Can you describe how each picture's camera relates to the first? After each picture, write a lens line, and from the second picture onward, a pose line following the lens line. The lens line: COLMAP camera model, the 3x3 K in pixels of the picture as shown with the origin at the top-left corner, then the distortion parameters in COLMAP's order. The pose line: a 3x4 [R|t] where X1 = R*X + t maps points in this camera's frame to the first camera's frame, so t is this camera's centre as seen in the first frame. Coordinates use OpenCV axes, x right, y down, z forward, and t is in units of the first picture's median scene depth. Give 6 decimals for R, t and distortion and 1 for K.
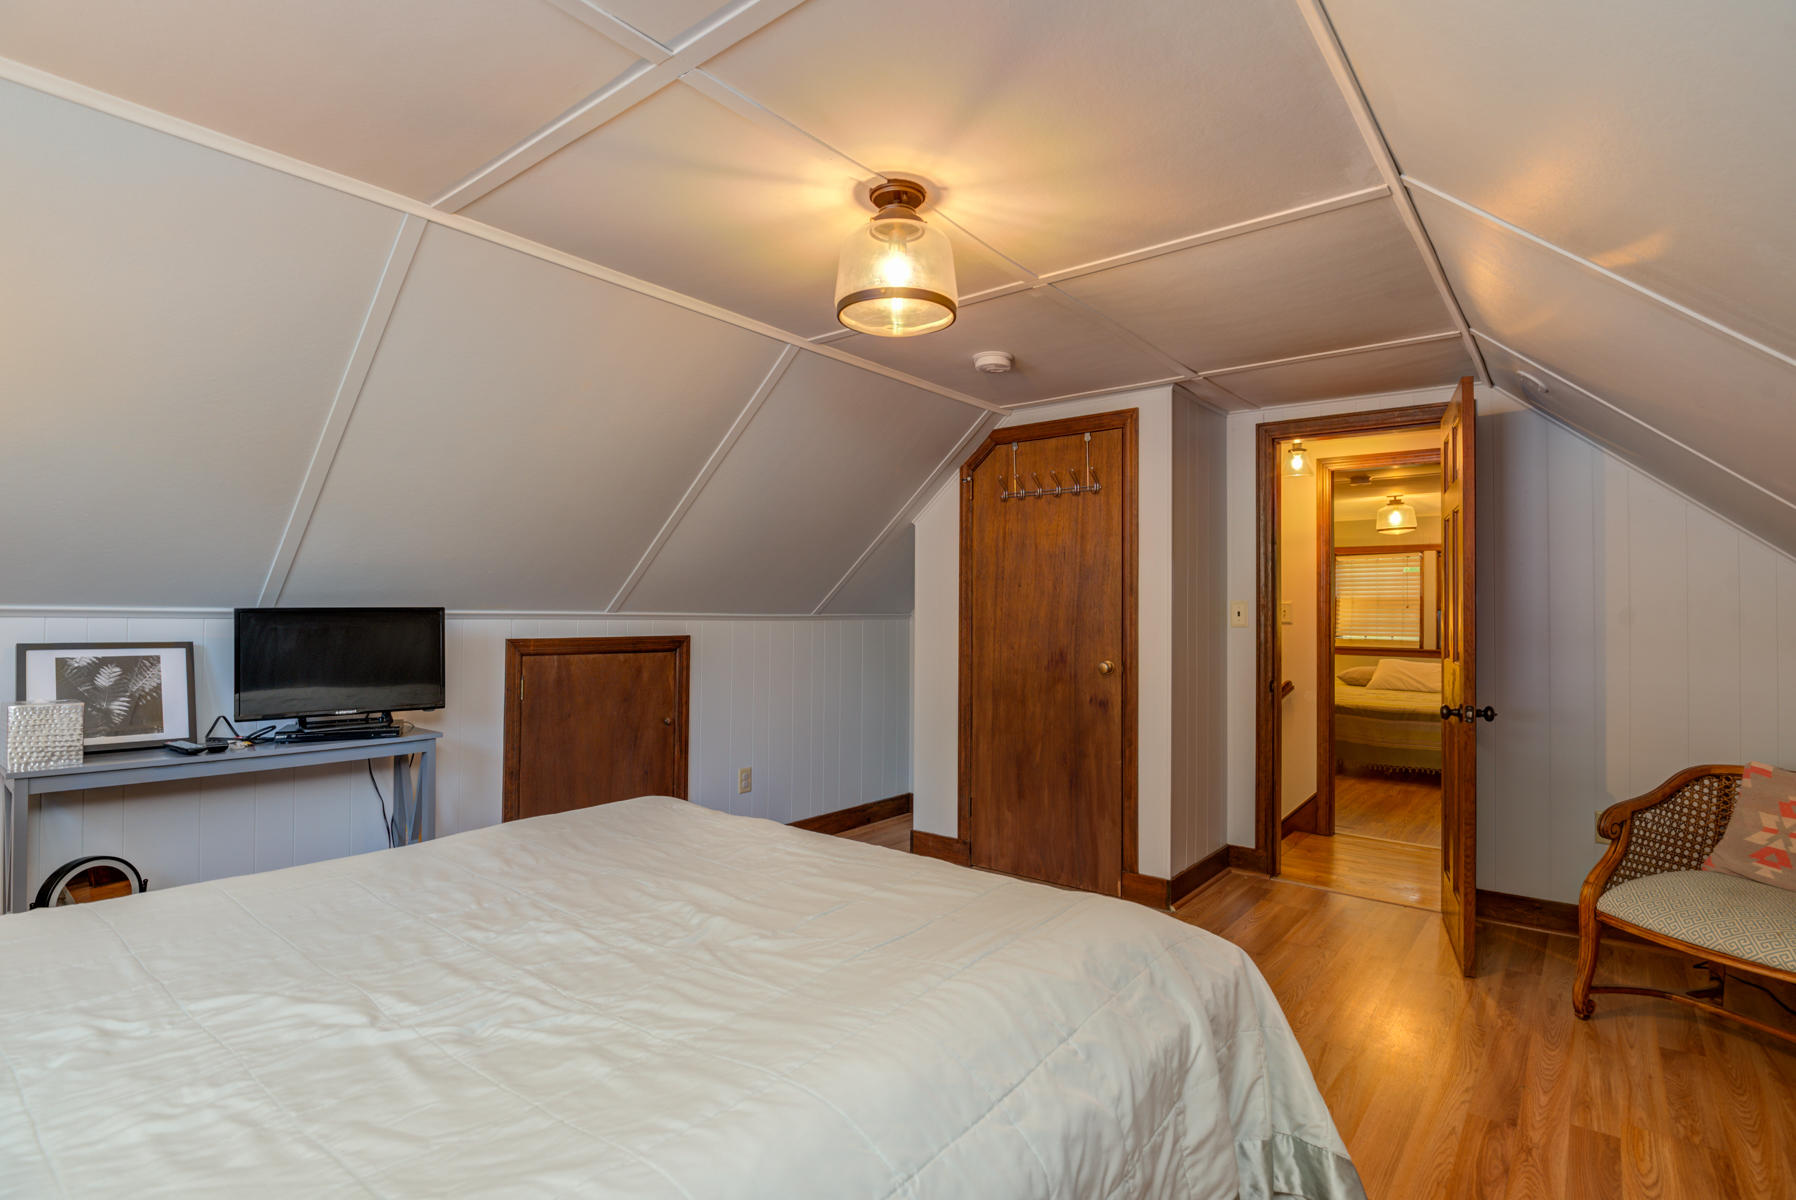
lens RADIAL K [[870.5, 0, 897.4], [0, 870.5, 600.4], [0, 0, 1]] dist [-0.012306, -0.000702]
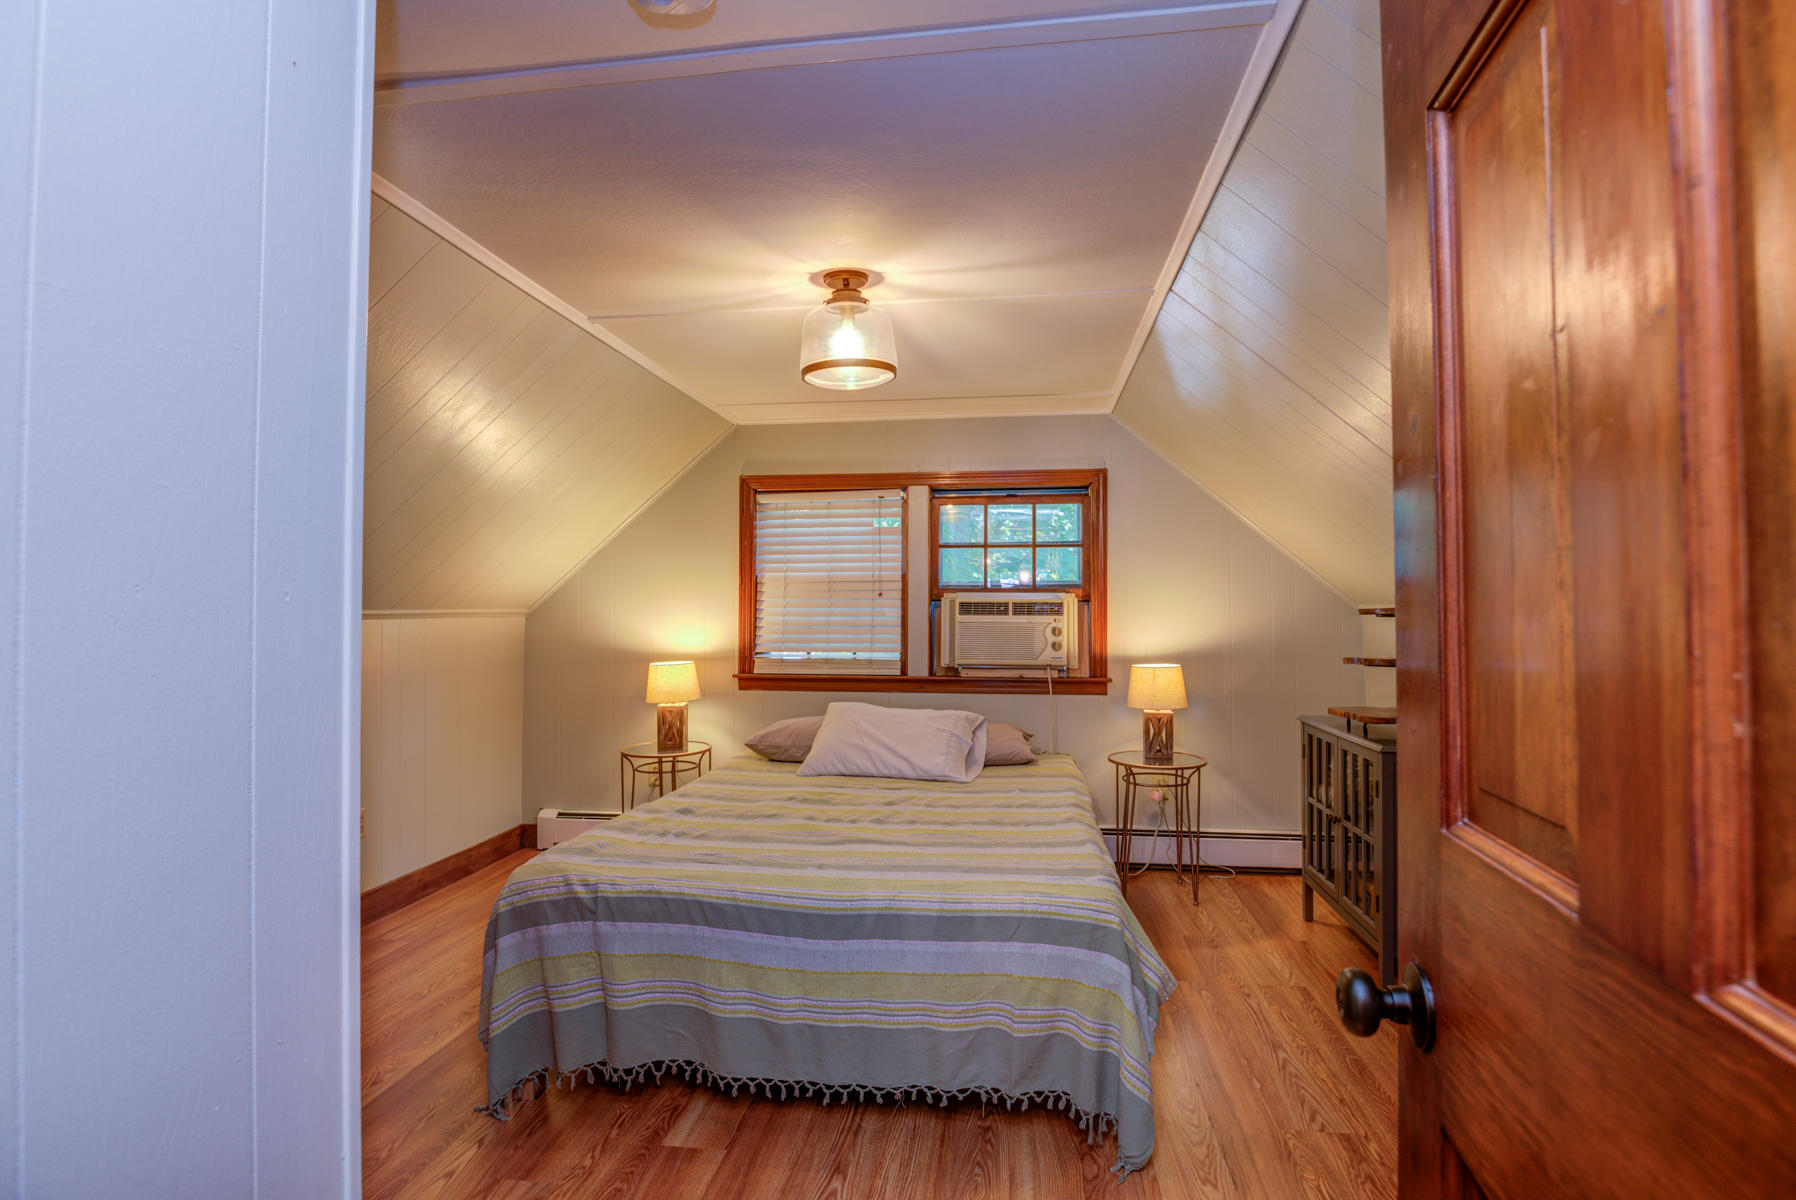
lens RADIAL K [[870.5, 0, 897.9], [0, 870.5, 596.6], [0, 0, 1]] dist [-0.012306, -0.000702]
pose [[0.855320, 0.006790, 0.518055, 0.330896], [-0.002073, 0.999951, -0.009684, 0.013852], [-0.518095, 0.007209, 0.855292, 0.554449]]
